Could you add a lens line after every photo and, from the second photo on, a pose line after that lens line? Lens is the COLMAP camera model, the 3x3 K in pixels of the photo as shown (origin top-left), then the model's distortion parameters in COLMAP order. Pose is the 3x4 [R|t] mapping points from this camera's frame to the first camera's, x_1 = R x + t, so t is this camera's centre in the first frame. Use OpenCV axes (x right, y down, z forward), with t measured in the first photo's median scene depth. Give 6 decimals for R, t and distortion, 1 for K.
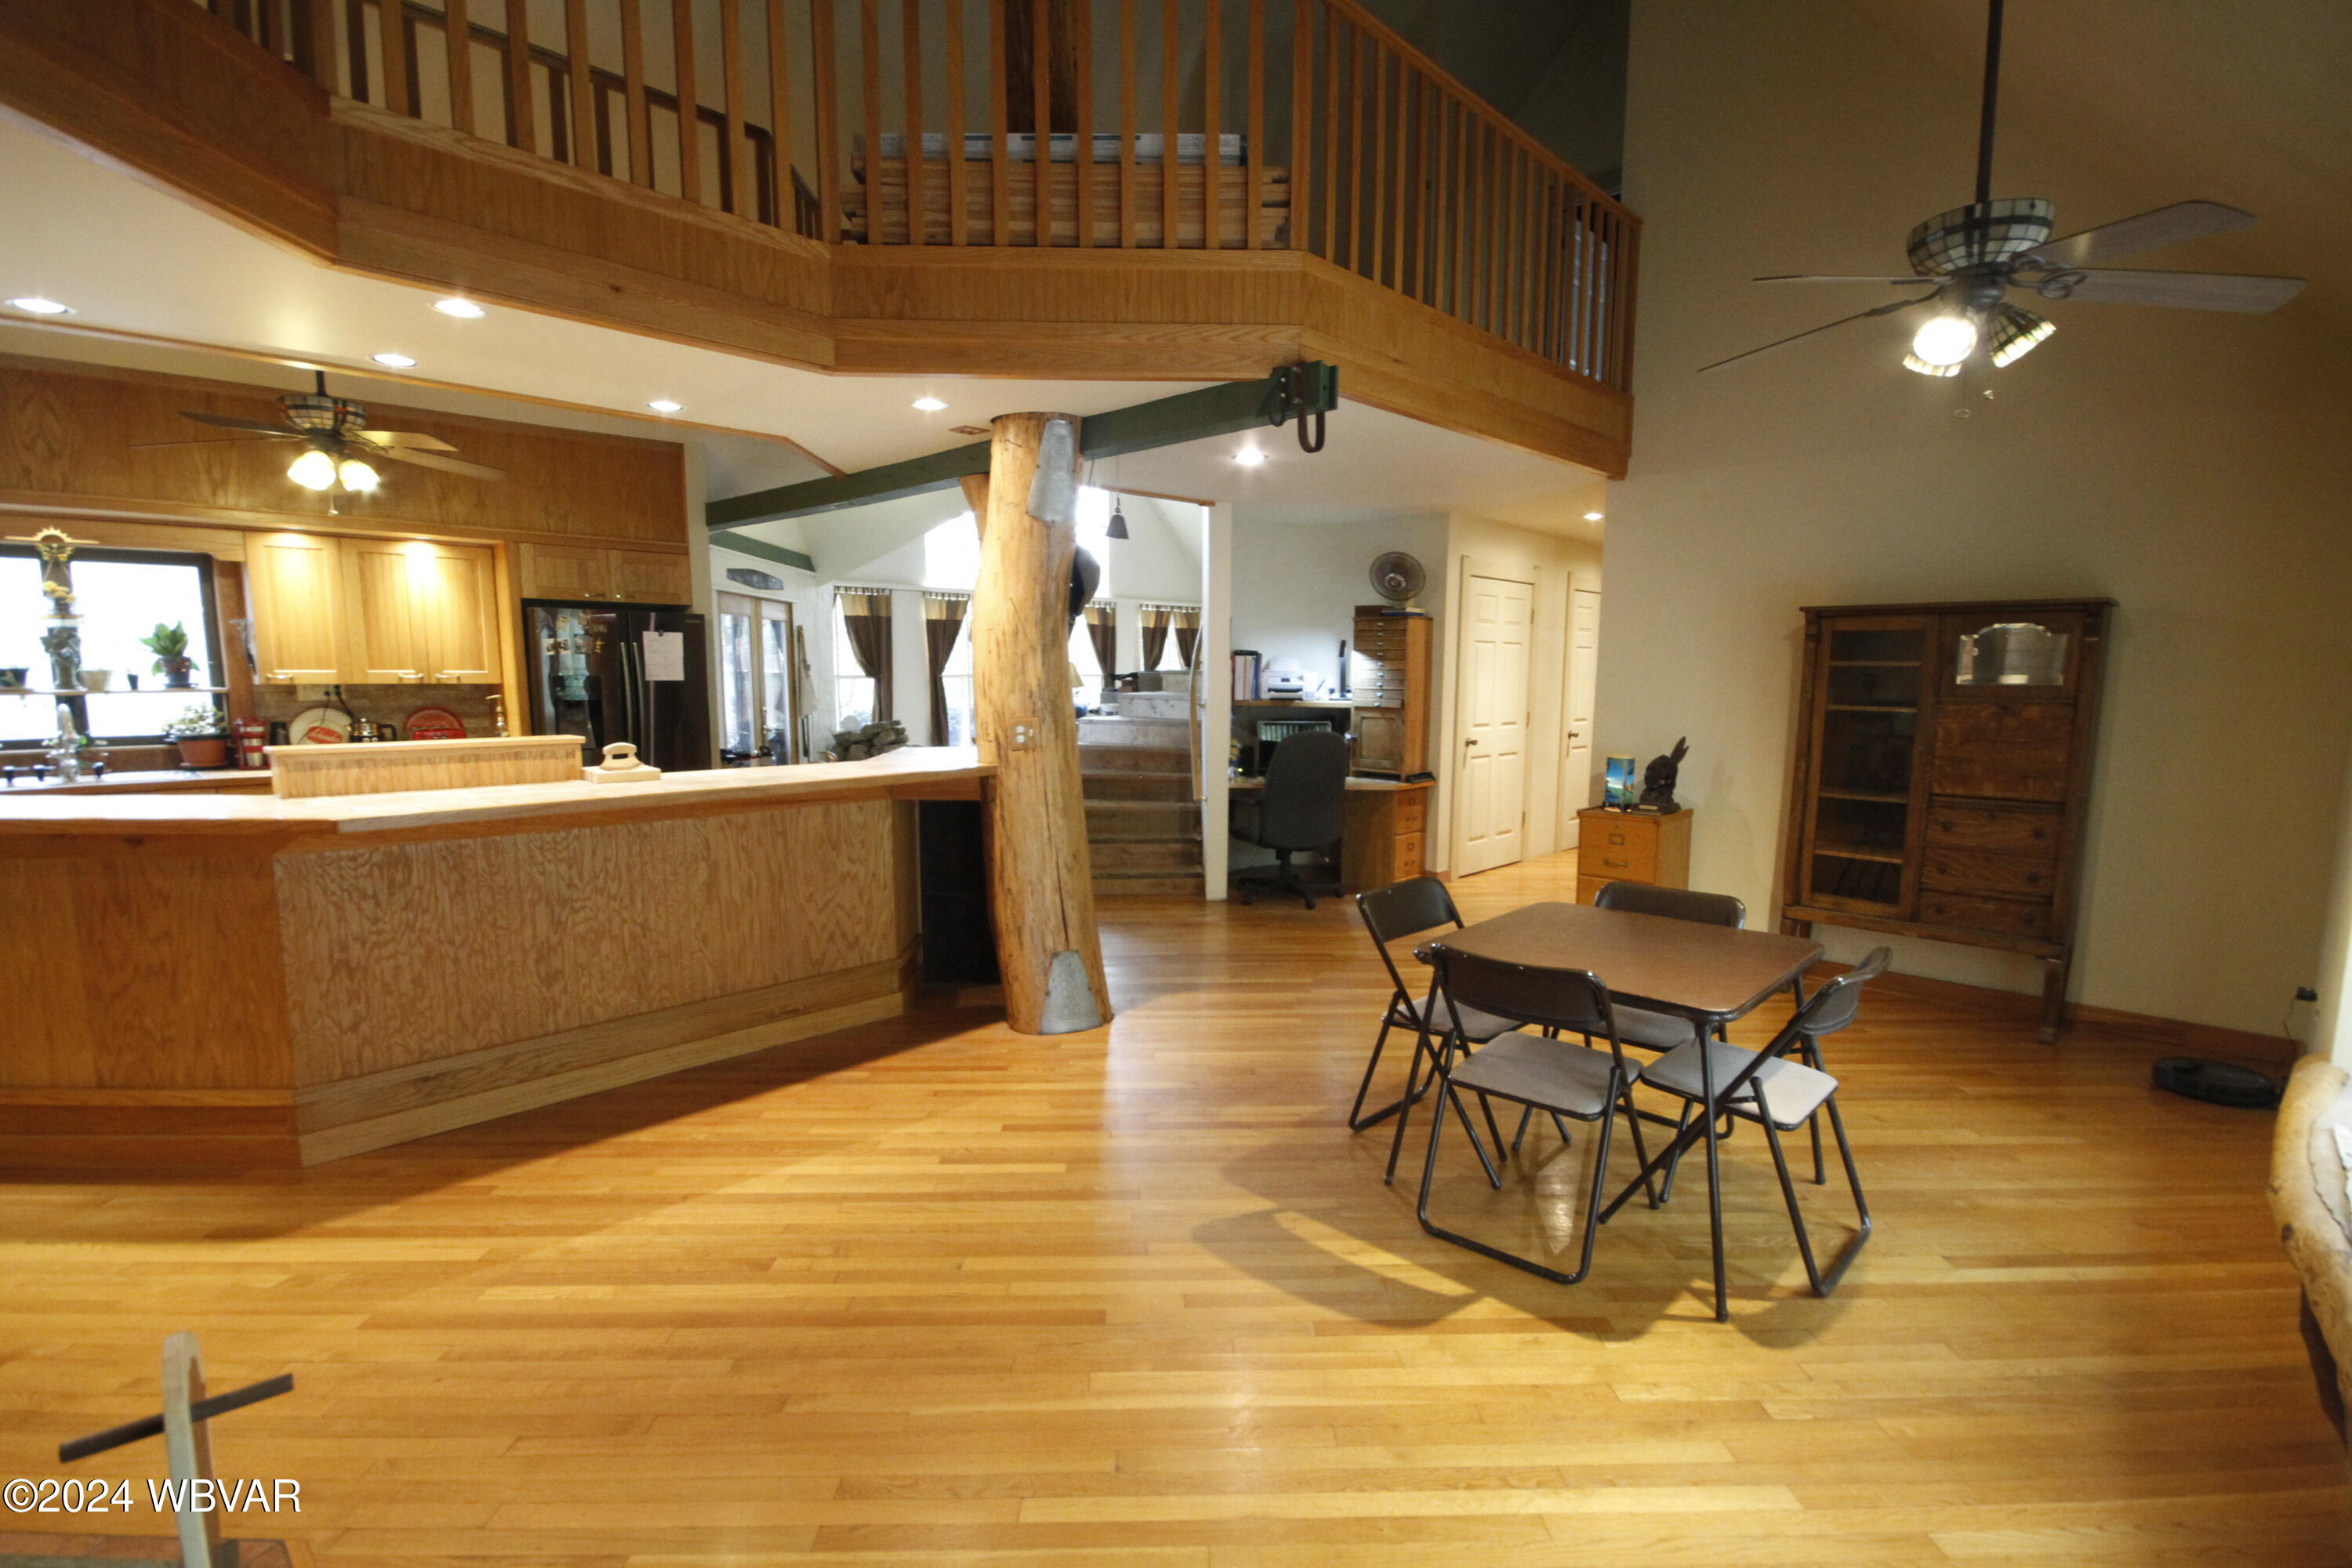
lens RADIAL K [[1081.0, 0, 1148.2], [0, 1081.0, 801.0], [0, 0, 1]] dist [0.040107, -0.026004]
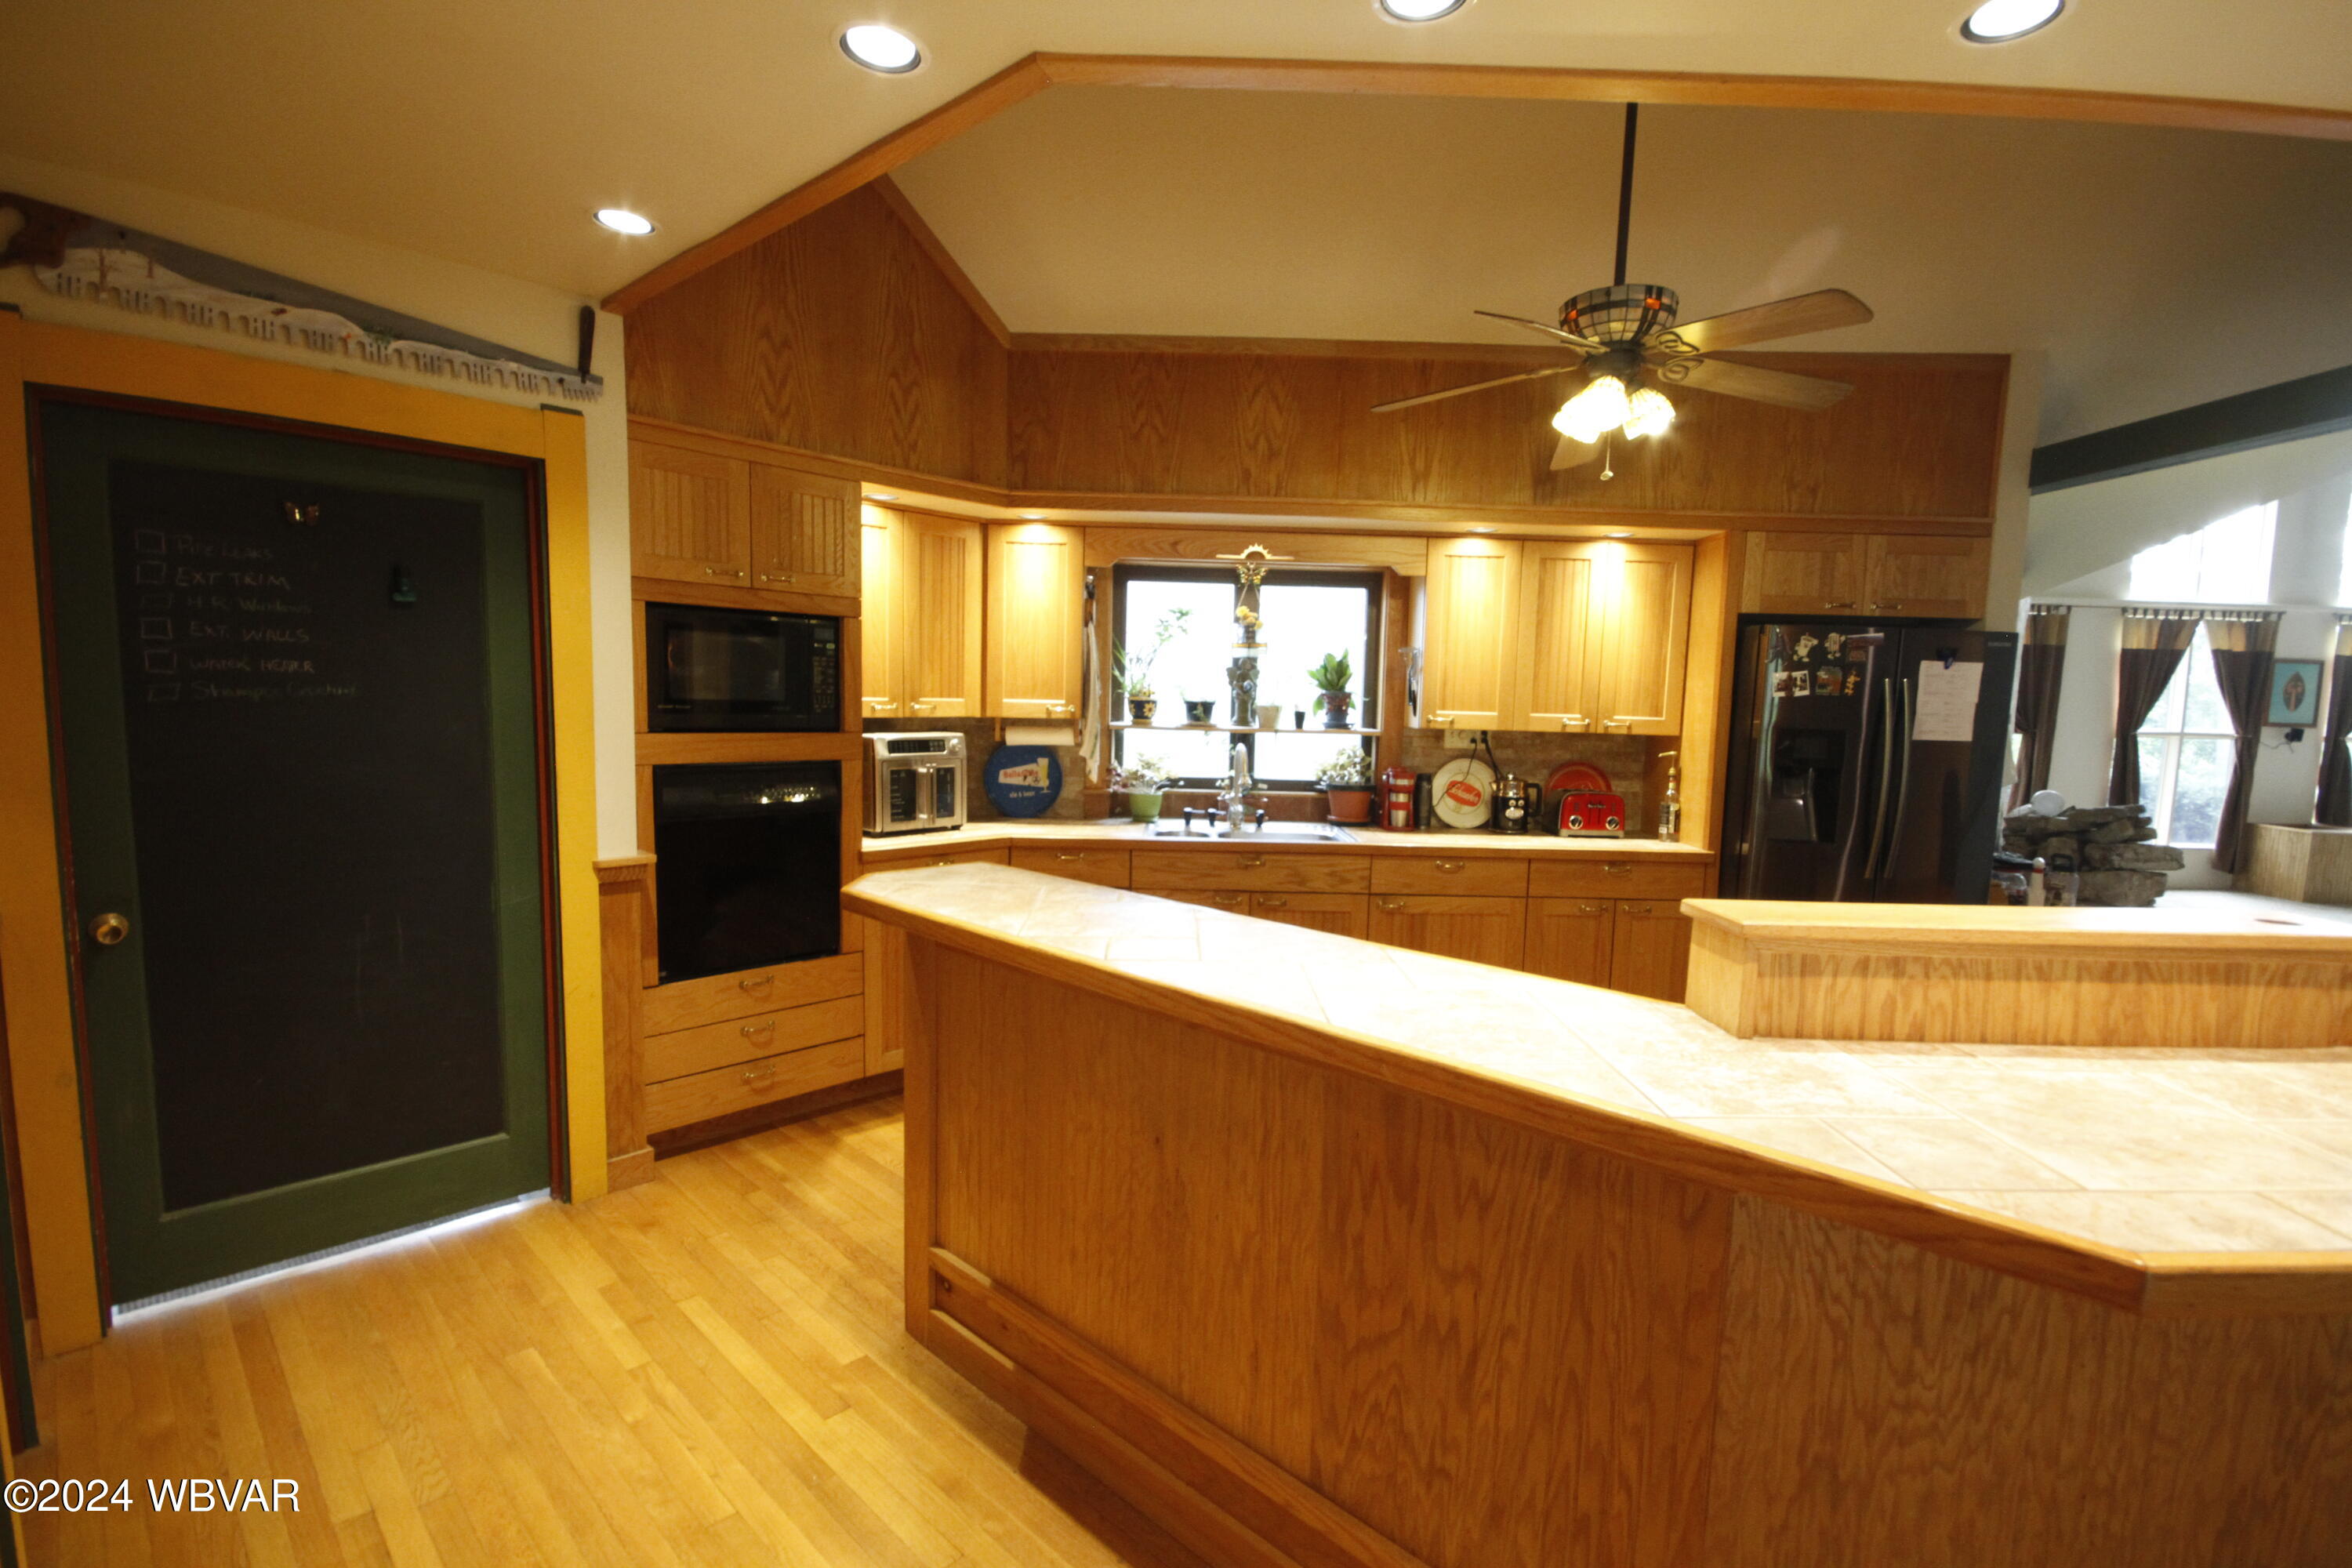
lens RADIAL K [[1081.0, 0, 1148.2], [0, 1081.0, 801.0], [0, 0, 1]] dist [0.040107, -0.026004]
pose [[0.693022, 0.090221, -0.715249, -0.396403], [-0.115363, 0.993232, 0.013508, -0.043376], [0.711626, 0.073152, 0.698740, 0.326029]]
